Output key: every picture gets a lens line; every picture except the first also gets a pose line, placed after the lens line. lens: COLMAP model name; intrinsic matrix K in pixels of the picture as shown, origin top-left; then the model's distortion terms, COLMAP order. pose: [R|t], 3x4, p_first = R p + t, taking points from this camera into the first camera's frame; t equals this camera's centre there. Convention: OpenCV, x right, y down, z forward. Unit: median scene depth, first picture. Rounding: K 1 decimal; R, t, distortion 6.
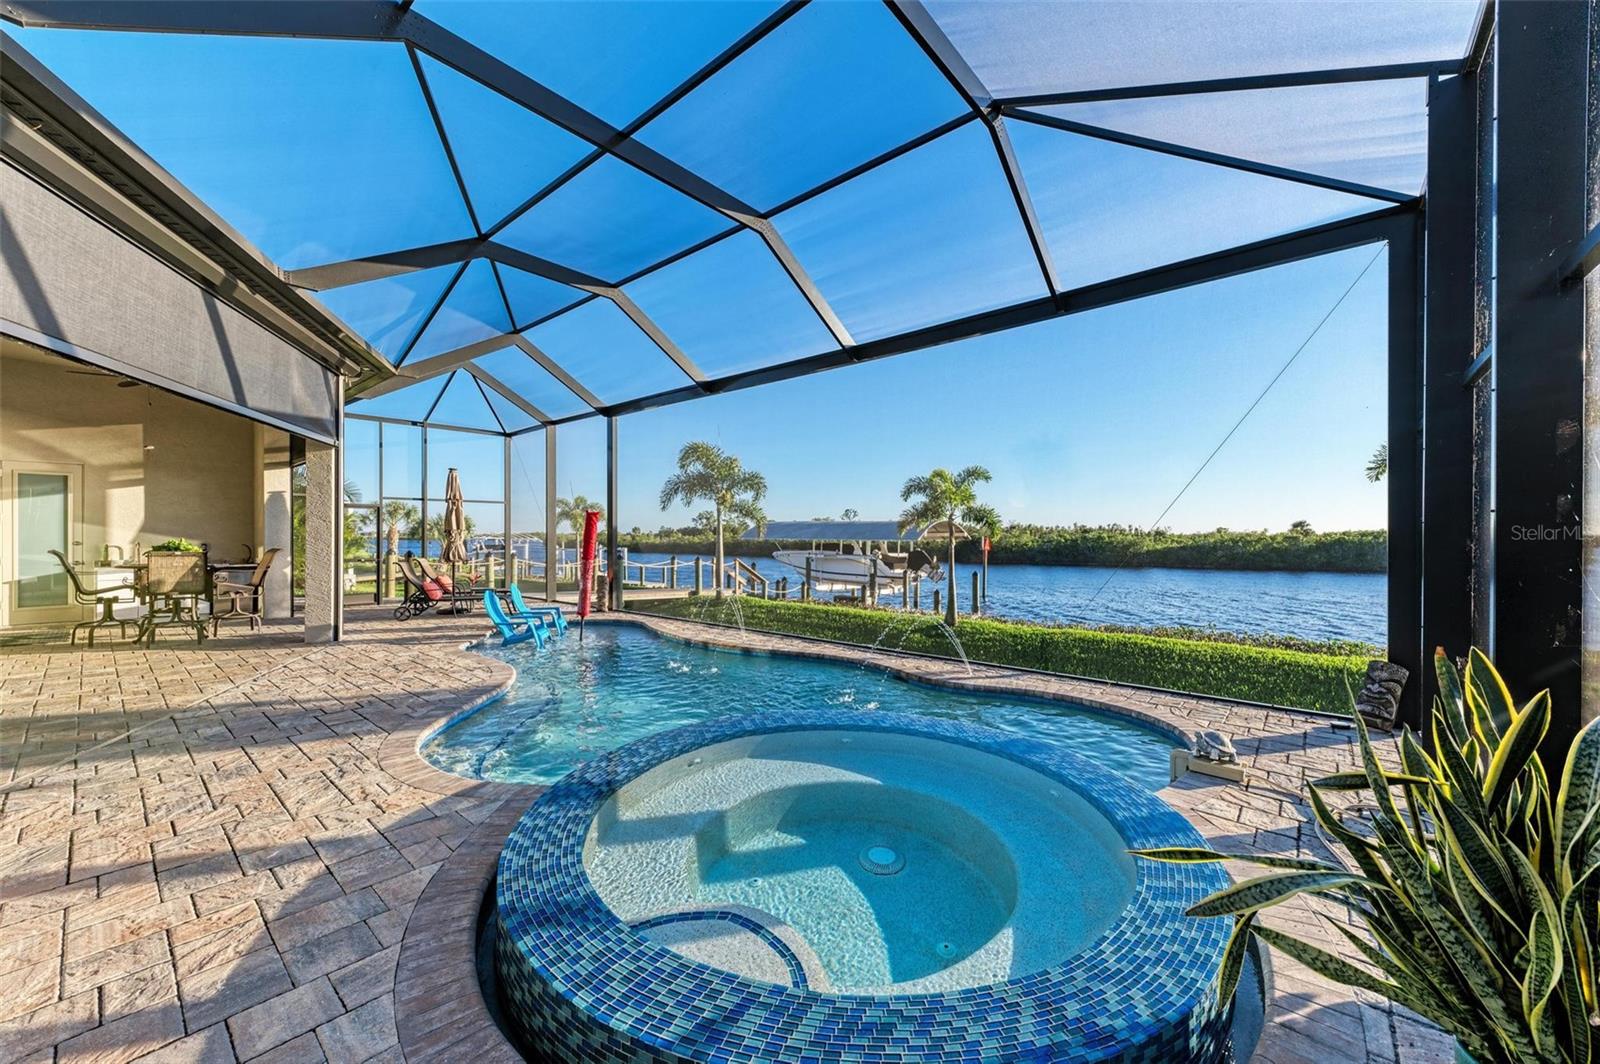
lens RADIAL K [[612.4, 0, 806.0], [0, 612.4, 534.8], [0, 0, 1]] dist [0.001553, -0.000044]
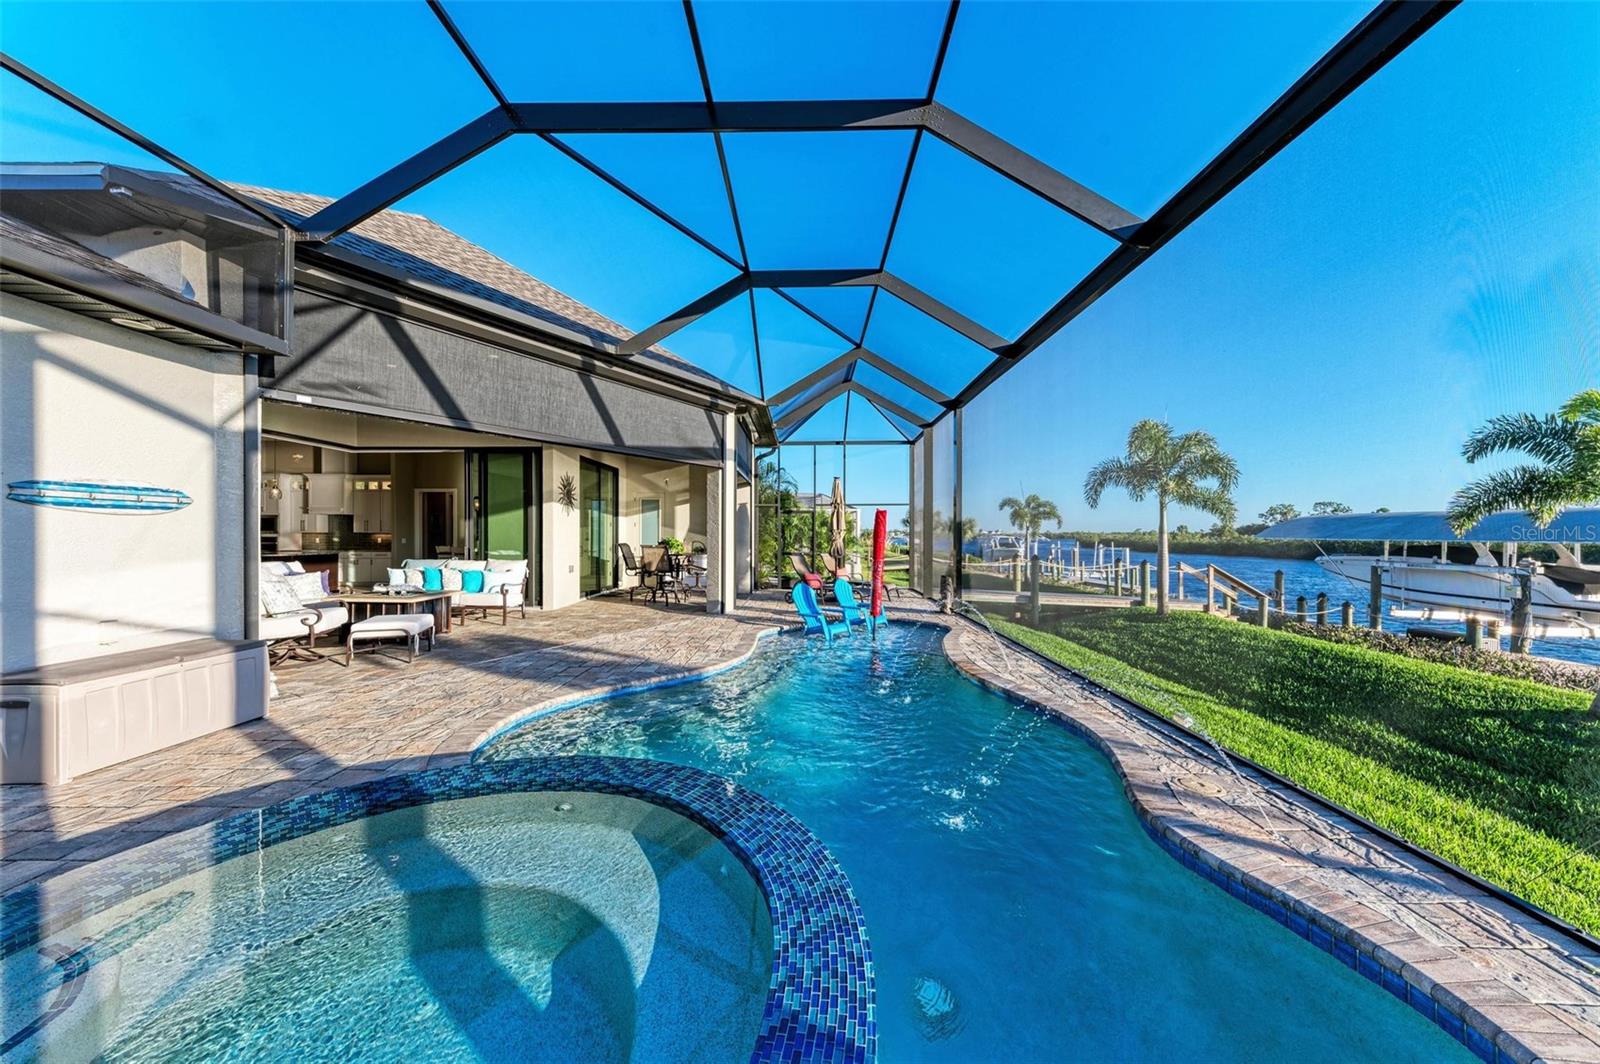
lens RADIAL K [[564.1, 0, 800.0], [0, 564.1, 532.0], [0, 0, 1]] dist [0.002104, -0.000078]
pose [[0.628878, -0.004780, -0.777490, 0.160332], [0.001898, 0.999988, -0.004613, 0.001257], [0.777502, 0.001425, 0.628879, 0.198551]]
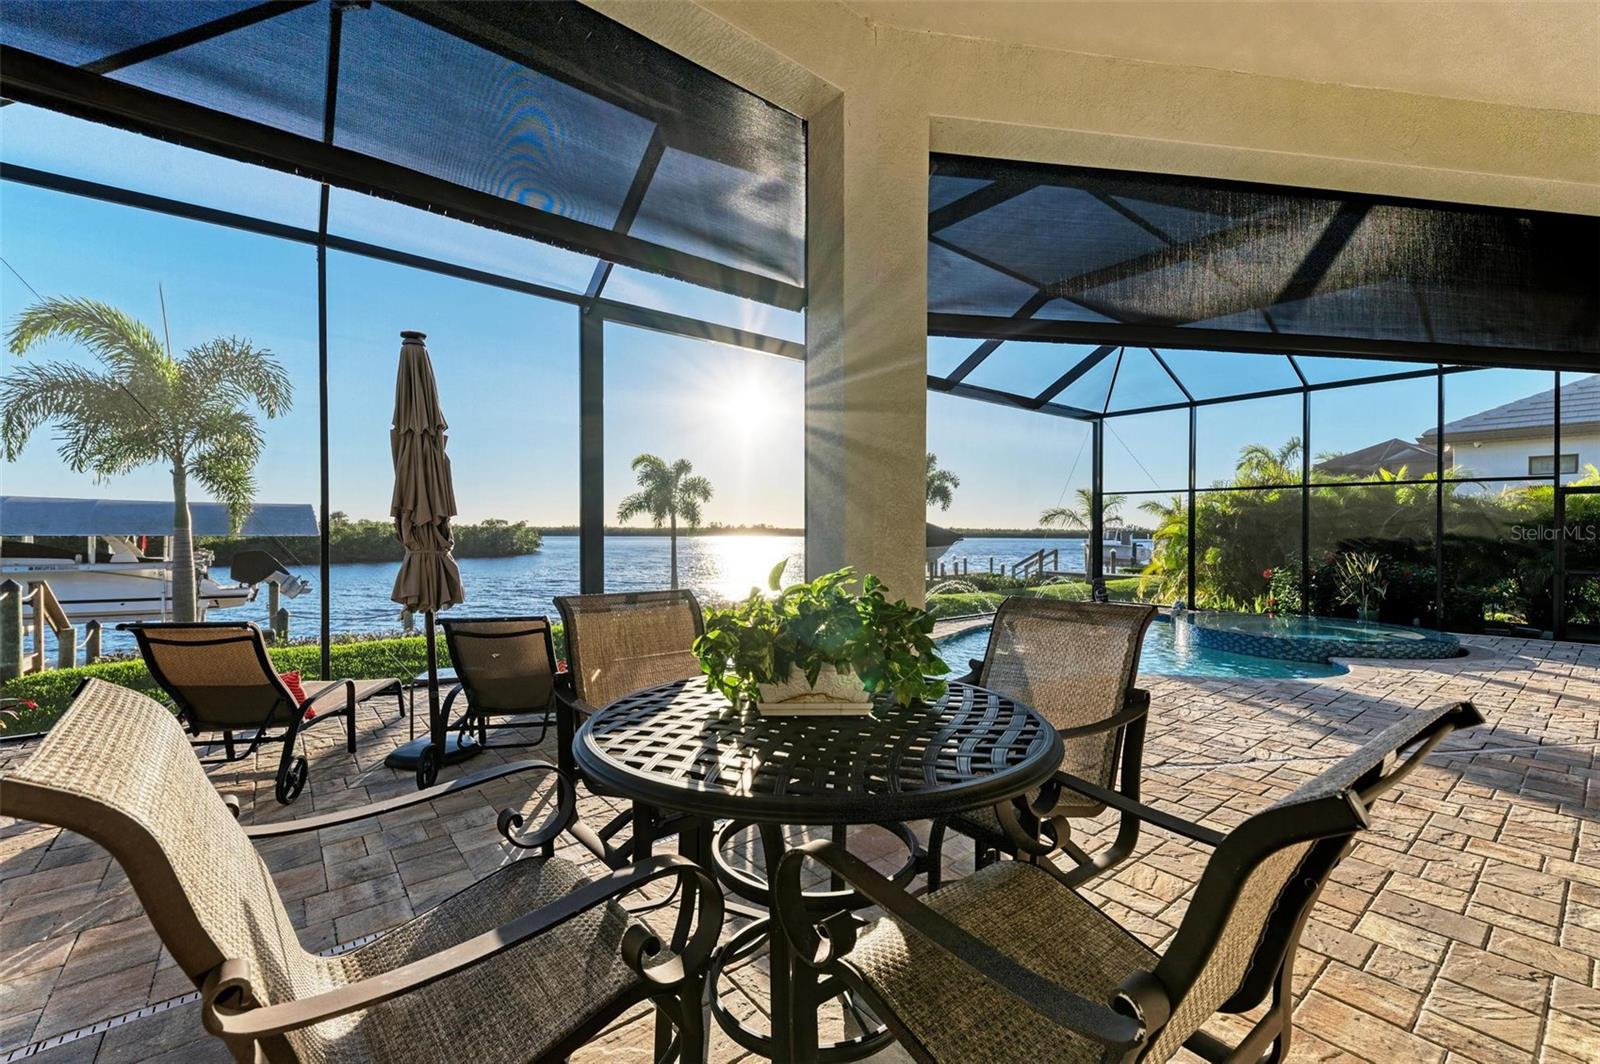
lens RADIAL K [[663.9, 0, 800.0], [0, 663.9, 532.0], [0, 0, 1]] dist [-0.008360, -0.000215]
pose [[0.198049, -0.007906, 0.980160, -0.669824], [-0.001891, 0.999963, 0.008448, -0.003425], [-0.980190, -0.003527, 0.198026, 0.536078]]
